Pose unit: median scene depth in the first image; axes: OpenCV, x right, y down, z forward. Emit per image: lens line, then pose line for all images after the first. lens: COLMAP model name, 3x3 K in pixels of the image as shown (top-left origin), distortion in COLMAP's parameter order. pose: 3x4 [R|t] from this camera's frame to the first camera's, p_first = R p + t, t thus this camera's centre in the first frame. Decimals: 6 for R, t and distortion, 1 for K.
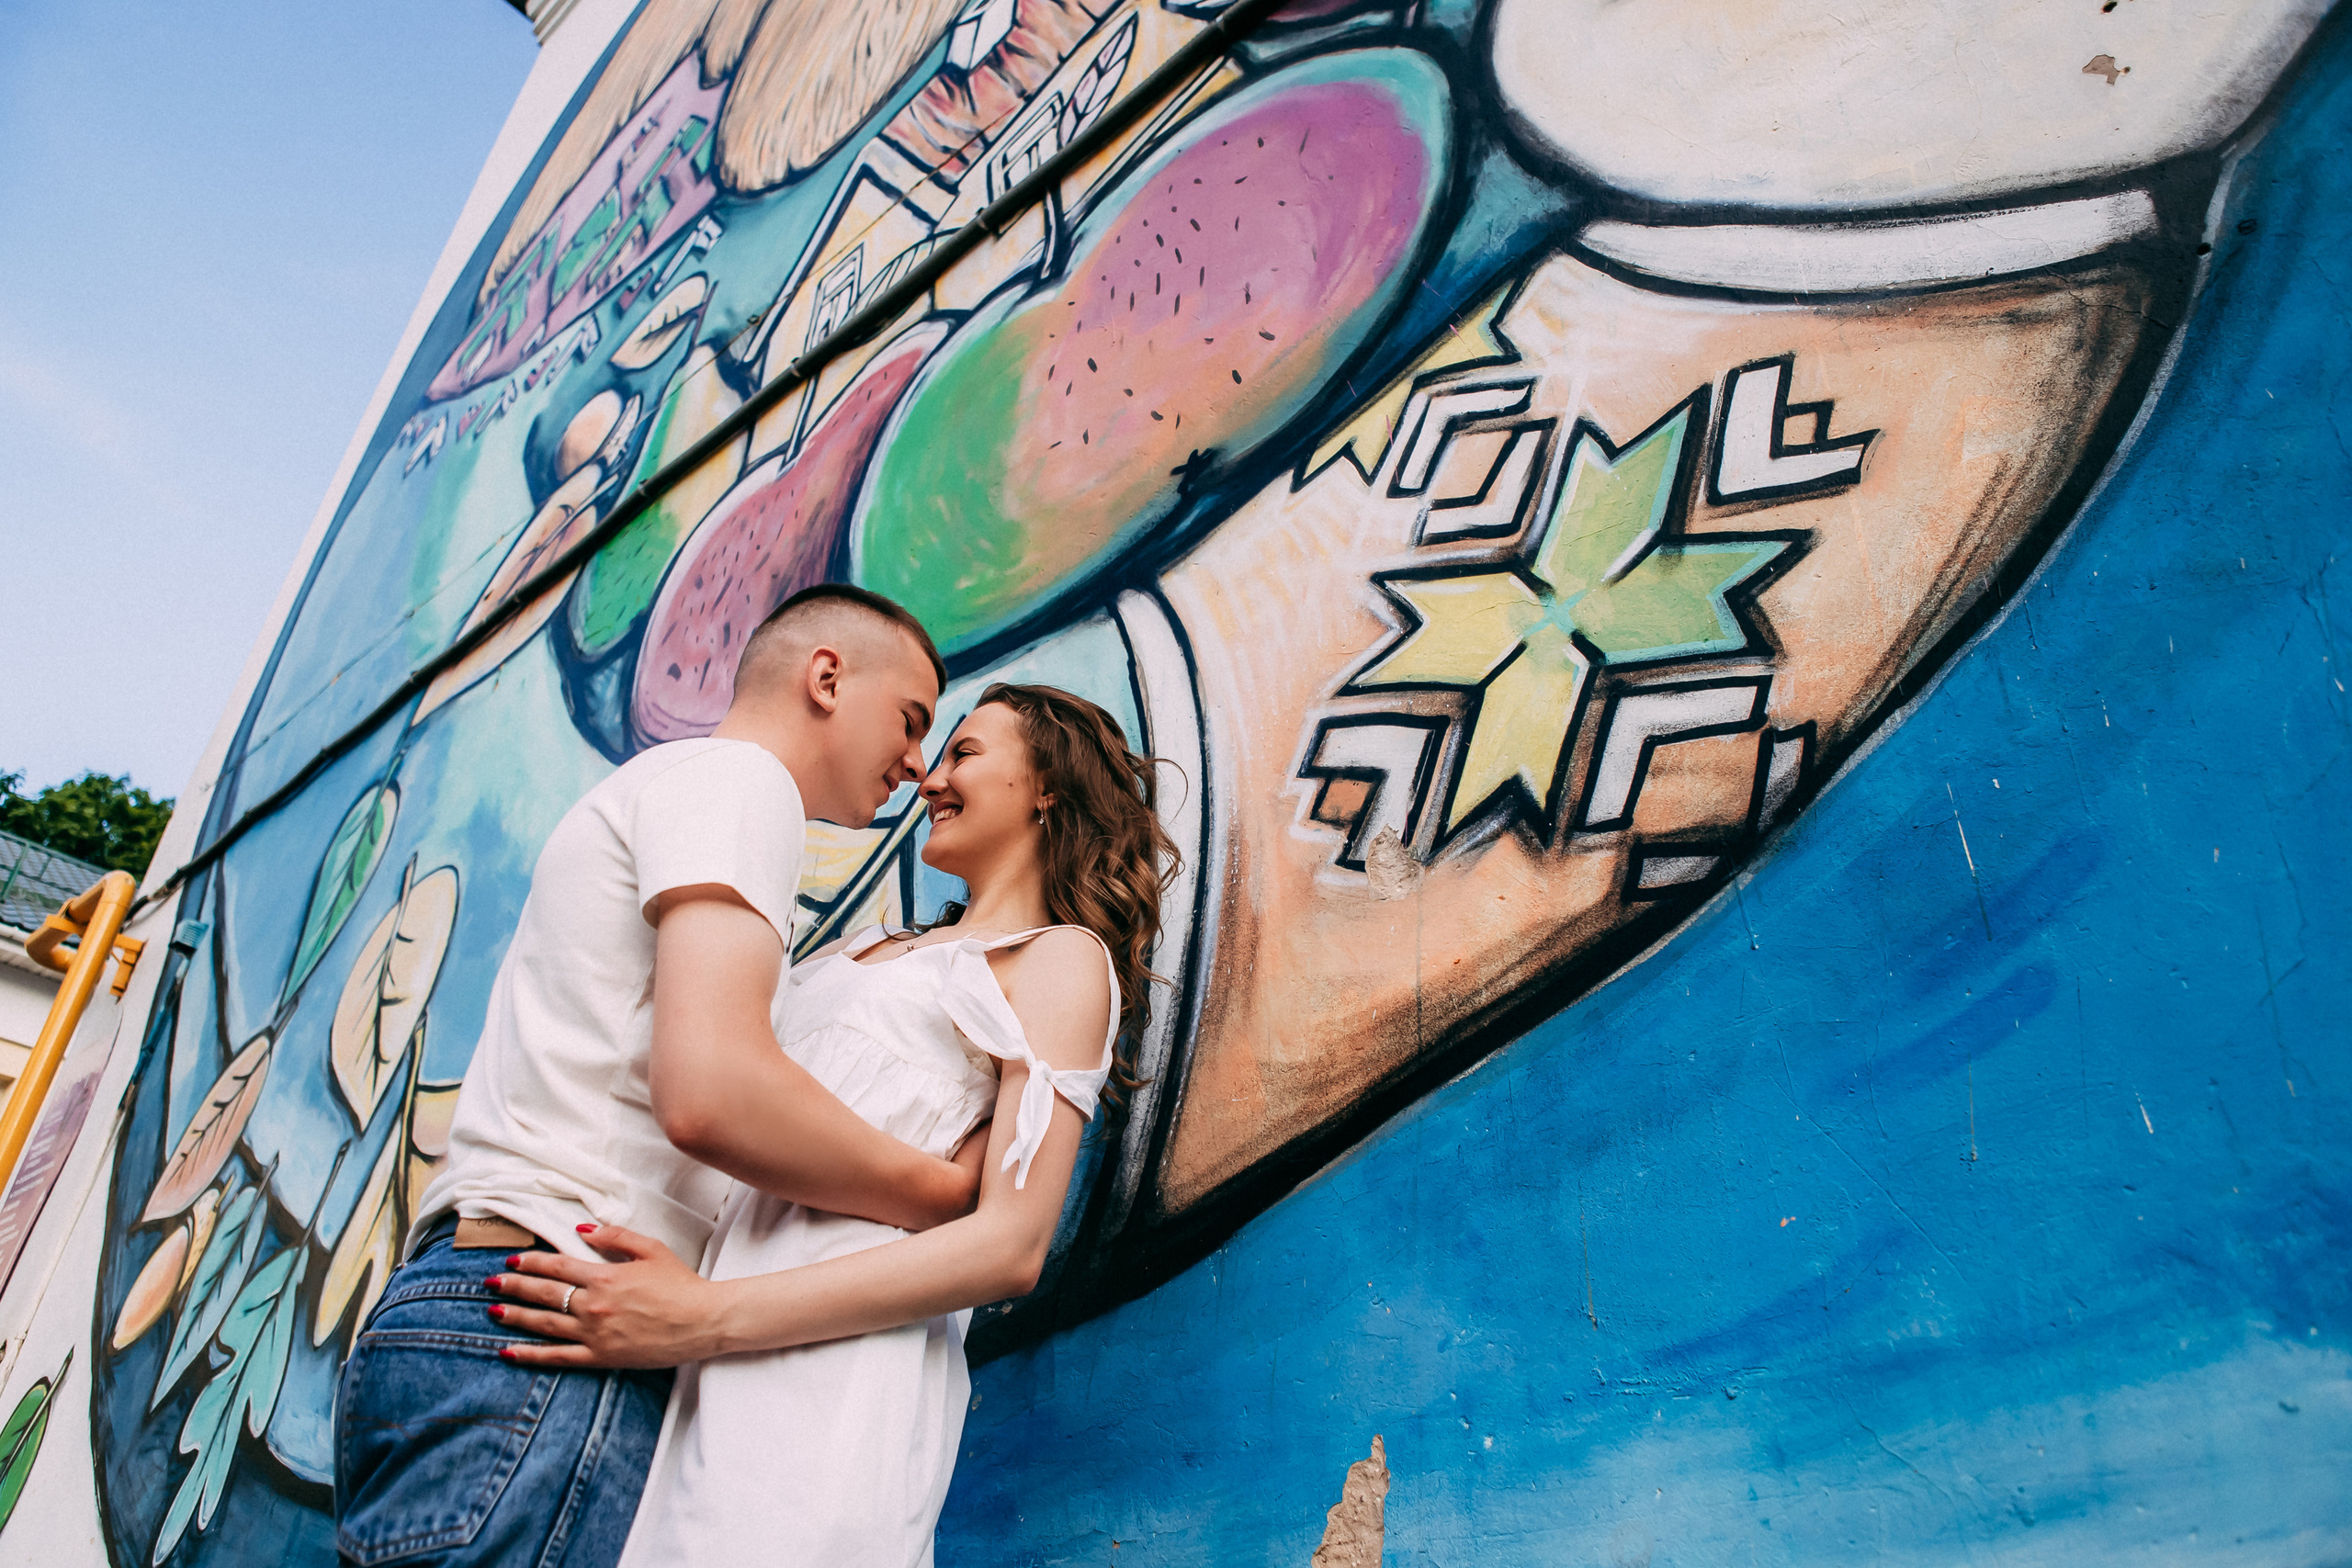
lens RADIAL K [[1599.4, 0, 1181.3], [0, 1599.4, 786.3], [0, 0, 1]] dist [-0.036693, 0.026184]
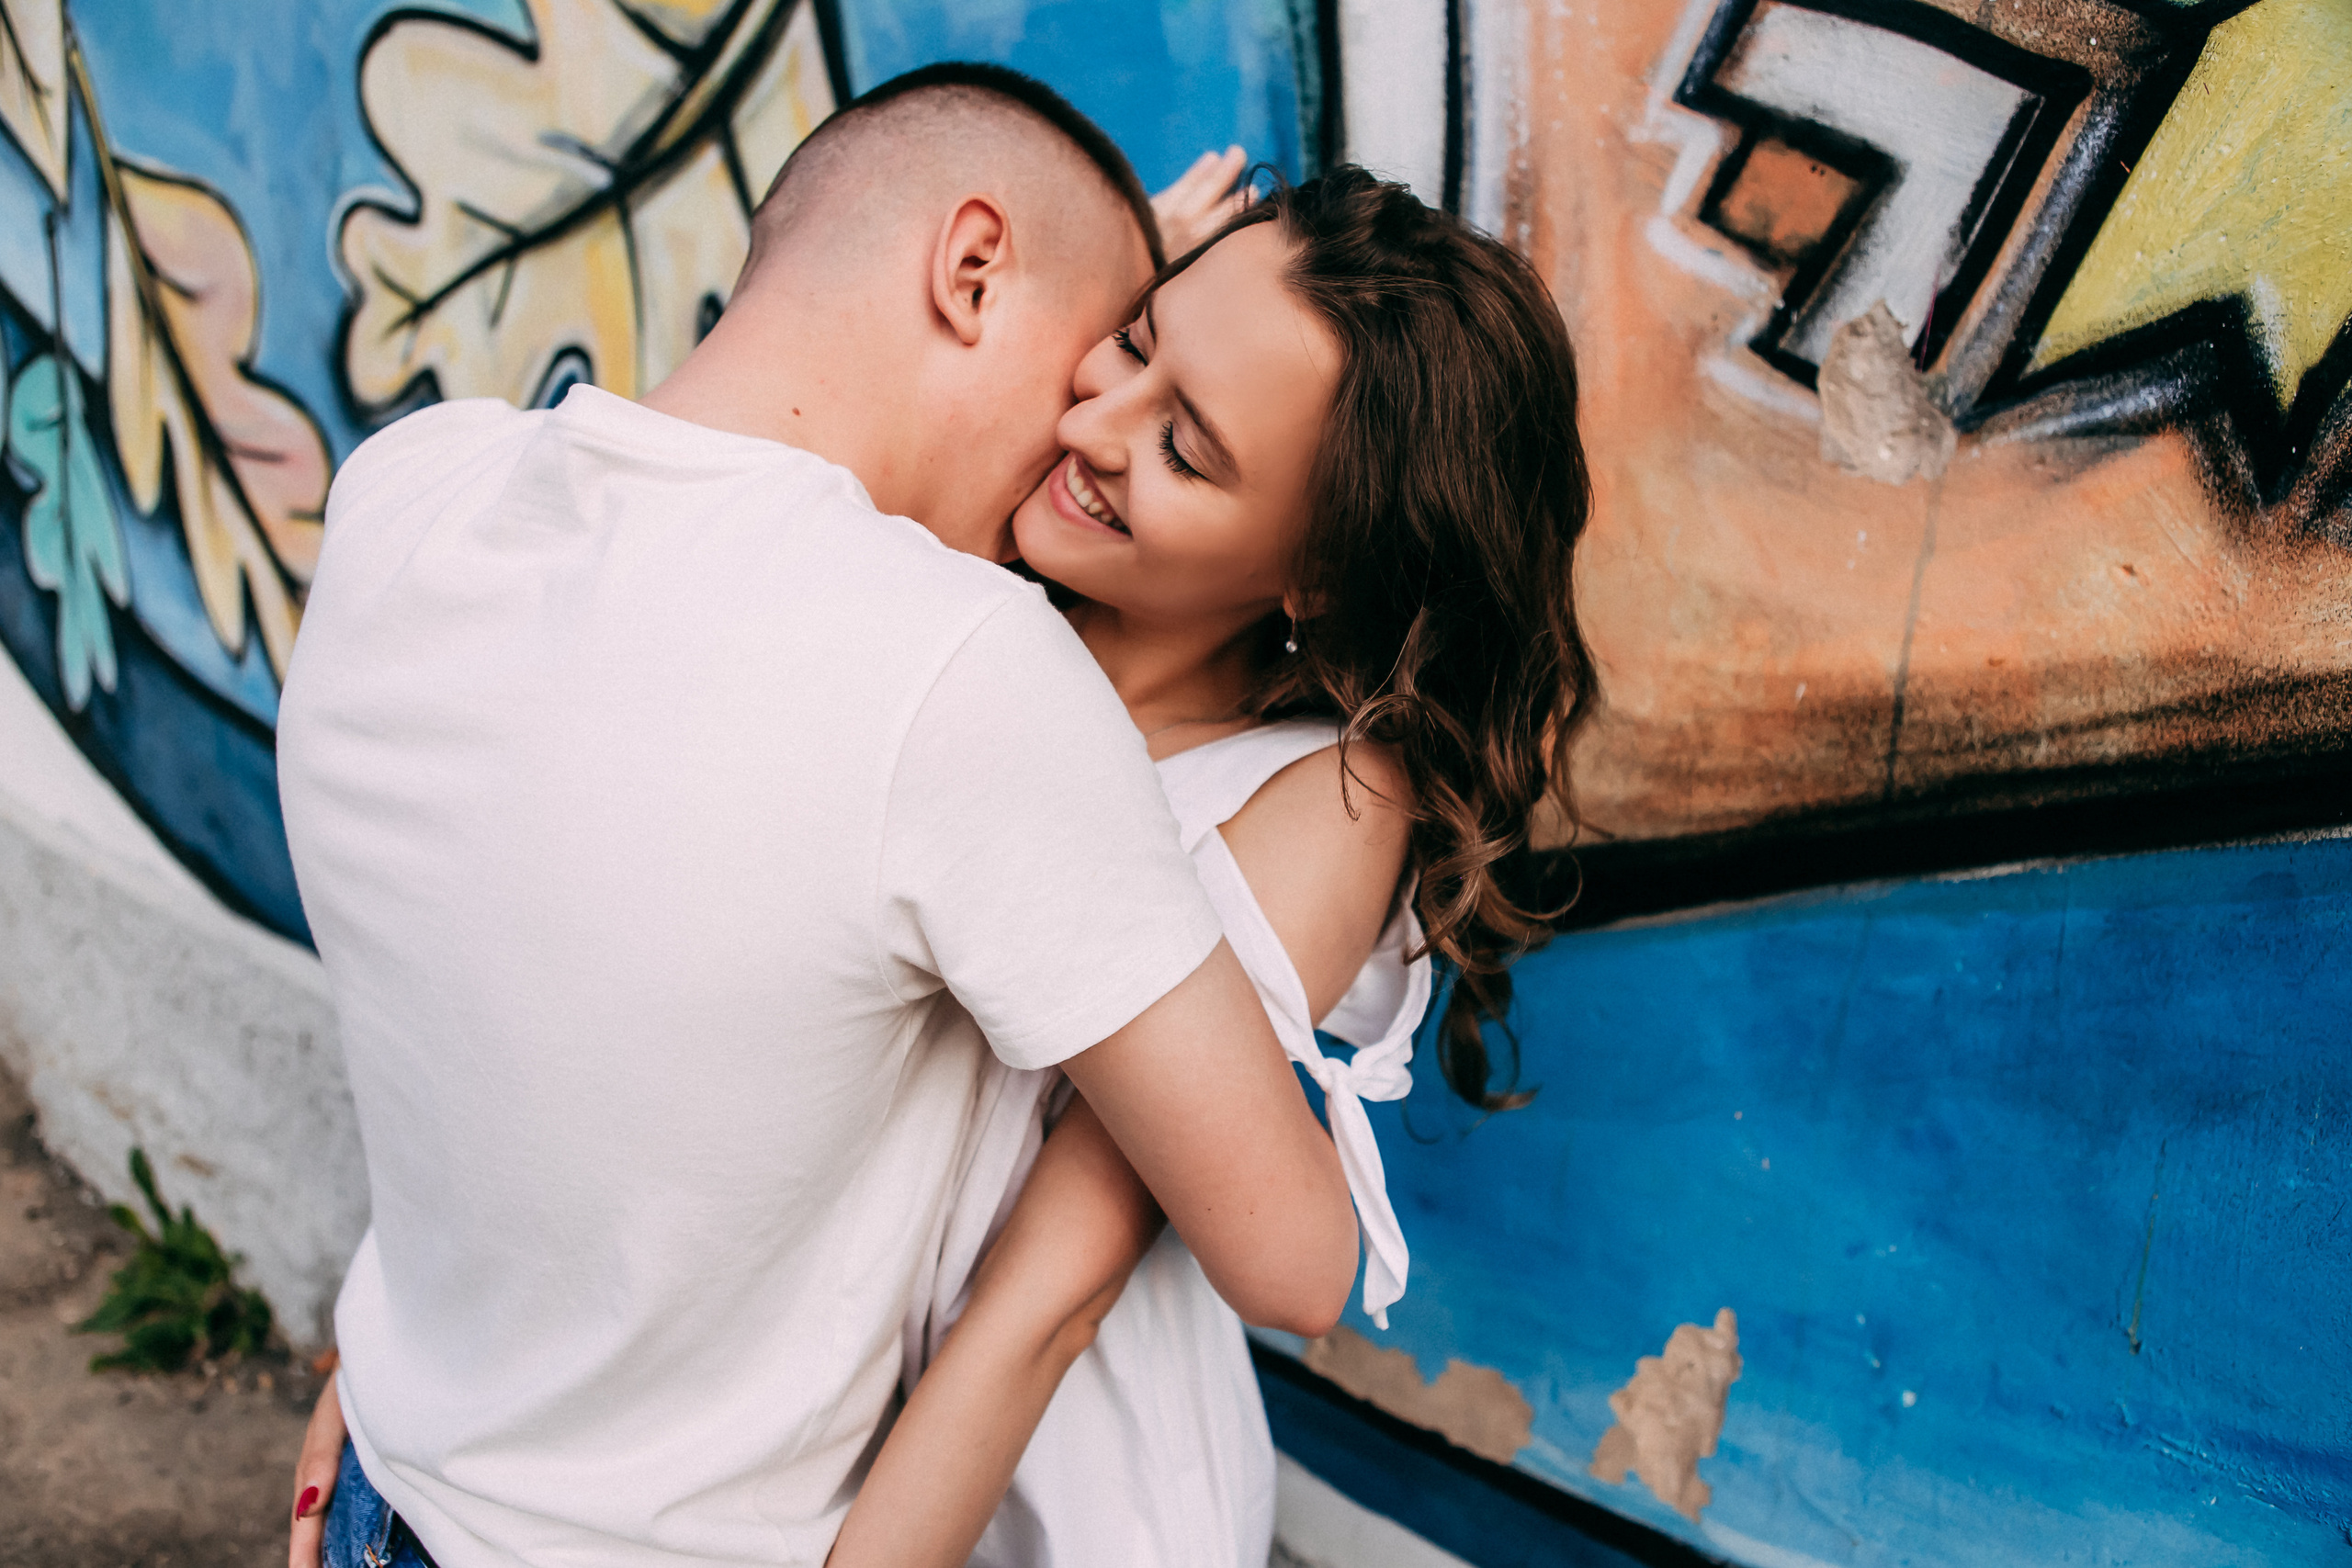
lens RADIAL K [[1599.4, 0, 1167.6], [0, 1599.4, 794.5], [0, 0, 1]] dist [-0.036693, 0.026184]
pose [[0.997808, -0.054205, 0.037955, -0.123284], [0.008793, 0.677101, 0.735838, -0.242390], [-0.065585, -0.733891, 0.676094, 0.579830]]
